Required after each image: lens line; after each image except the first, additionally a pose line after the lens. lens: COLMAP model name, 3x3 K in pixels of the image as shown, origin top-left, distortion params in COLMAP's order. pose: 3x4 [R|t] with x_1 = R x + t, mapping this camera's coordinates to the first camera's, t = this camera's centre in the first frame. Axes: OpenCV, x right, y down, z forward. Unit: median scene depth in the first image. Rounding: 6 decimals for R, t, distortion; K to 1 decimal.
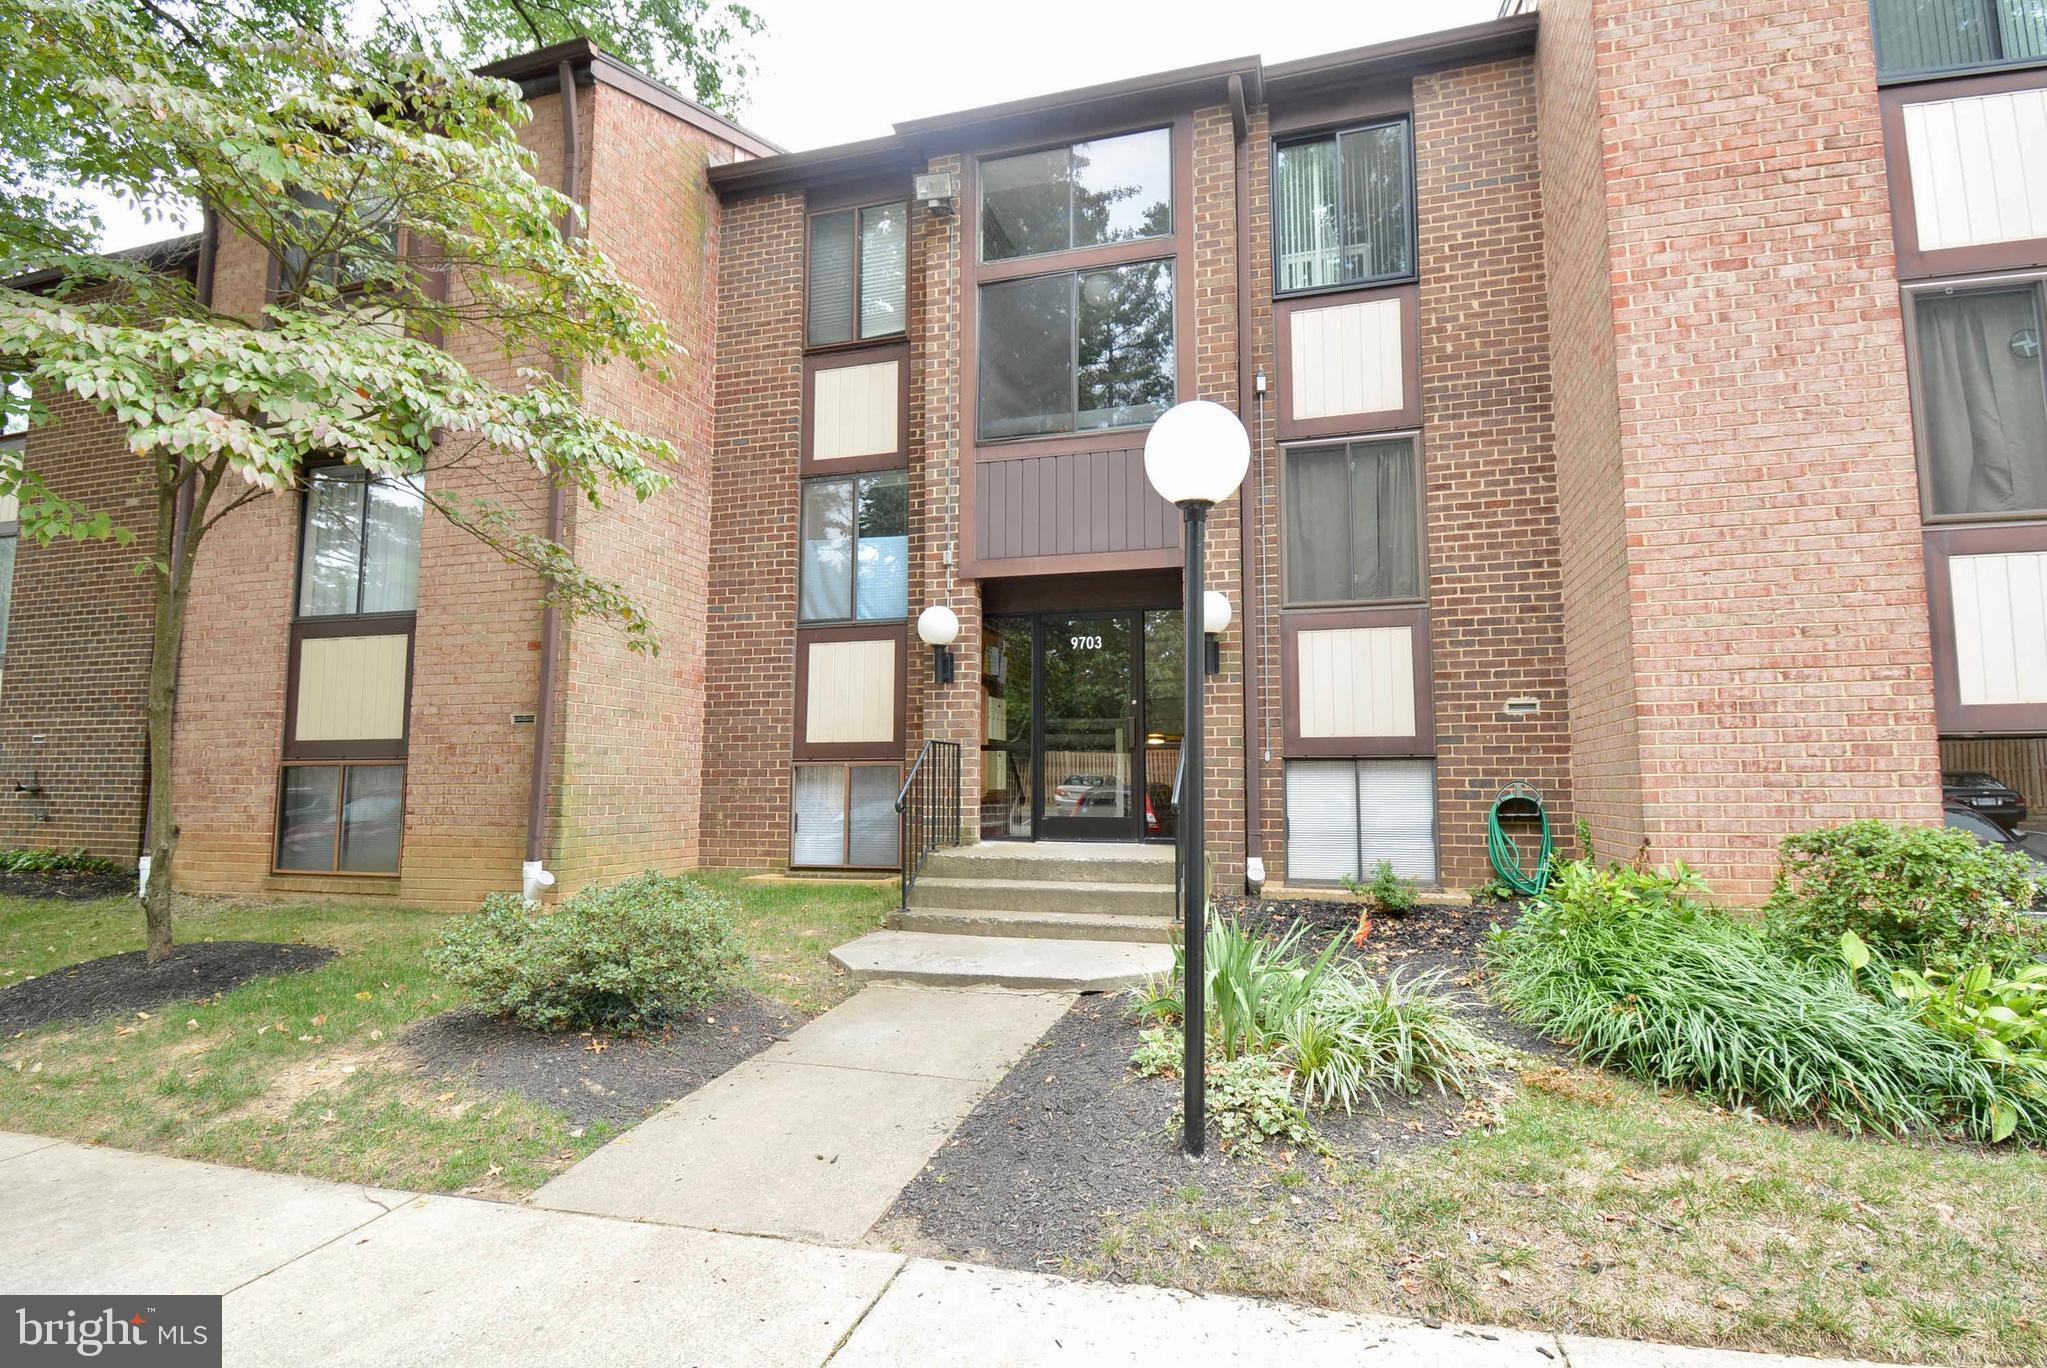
lens RADIAL K [[1028.9, 0, 1028.7], [0, 1028.9, 683.1], [0, 0, 1]] dist [0.017298, -0.027764]
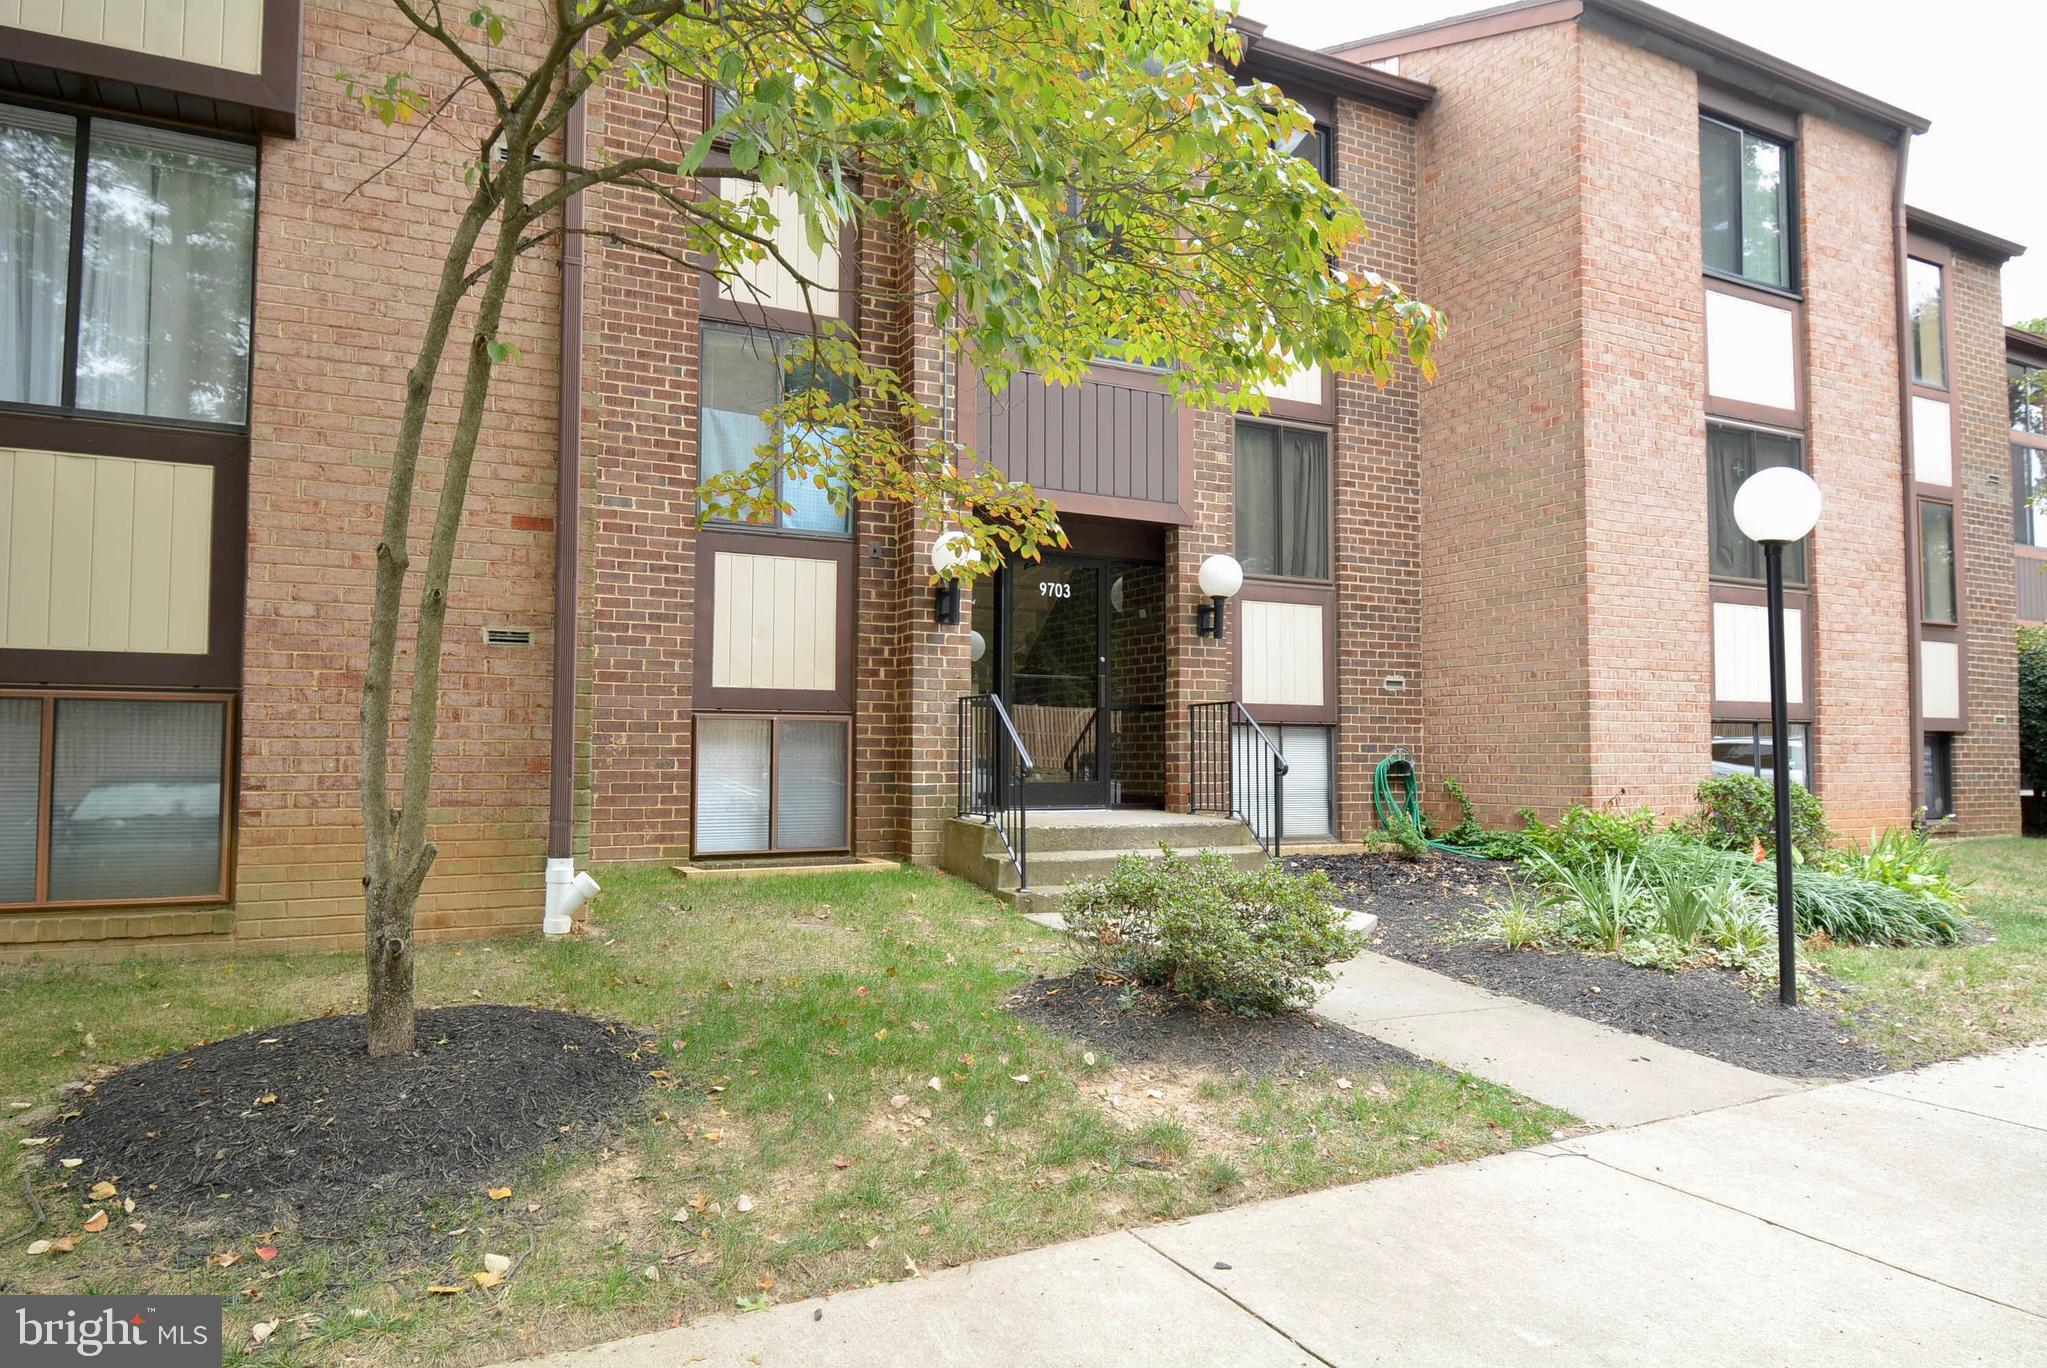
lens RADIAL K [[1320.8, 0, 1023.5], [0, 1320.8, 684.0], [0, 0, 1]] dist [0.007782, -0.025412]
pose [[0.719027, 0.040562, 0.693797, -0.835515], [-0.074355, 0.997055, 0.018767, 0.025408], [-0.690993, -0.065081, 0.719926, 0.199401]]
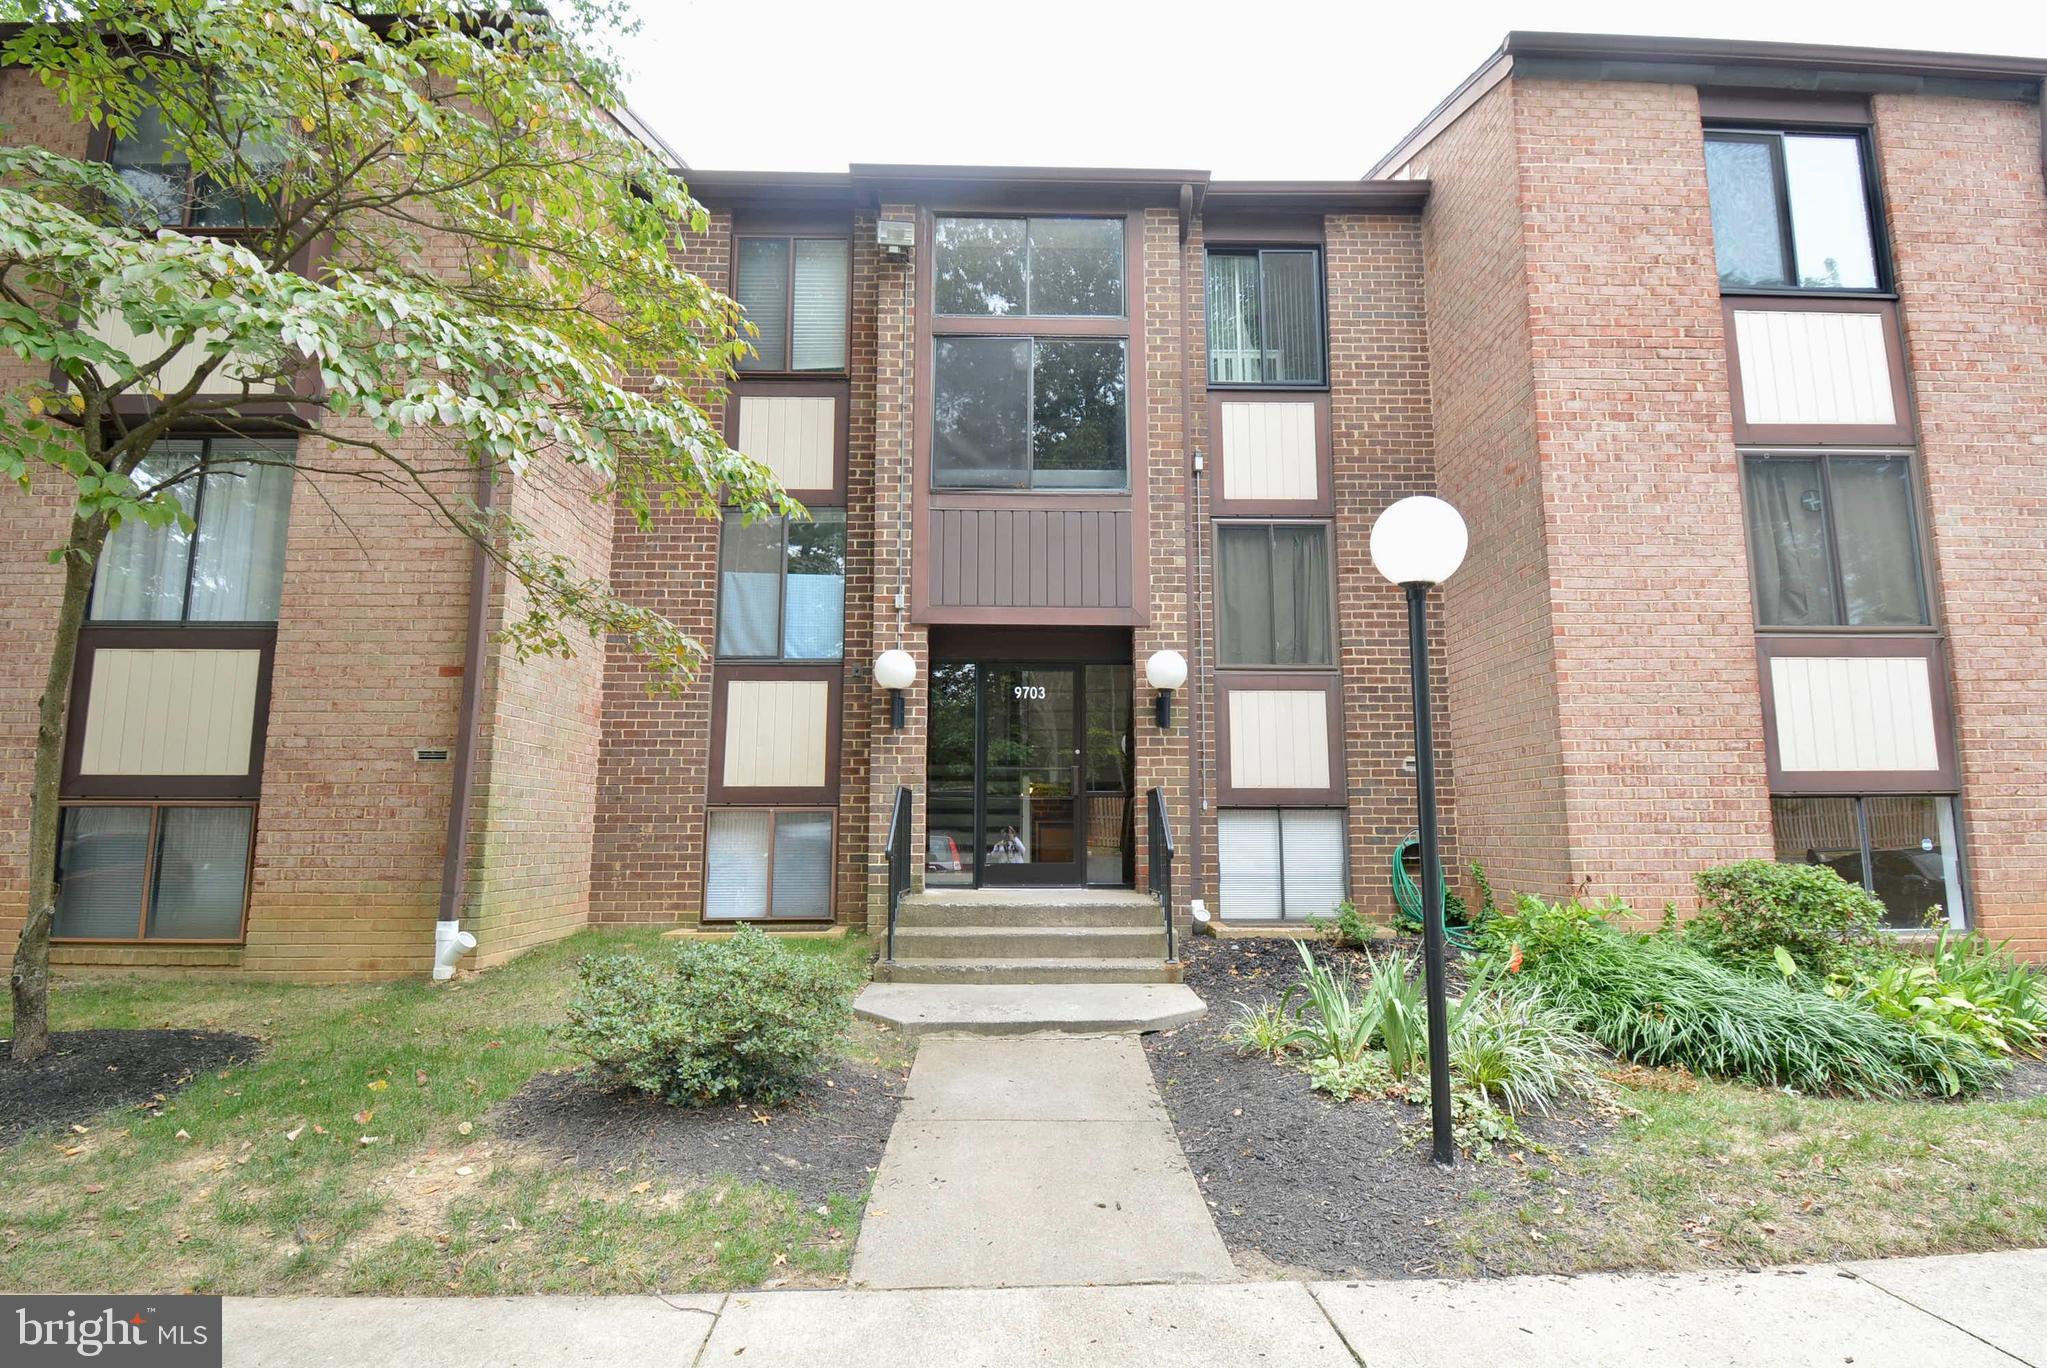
lens RADIAL K [[1028.9, 0, 1028.7], [0, 1028.9, 683.1], [0, 0, 1]] dist [0.017298, -0.027764]
pose [[0.952598, 0.043677, 0.301080, -0.279875], [-0.030264, 0.998336, -0.049075, 0.001869], [-0.302722, 0.037637, 0.952335, 0.022329]]
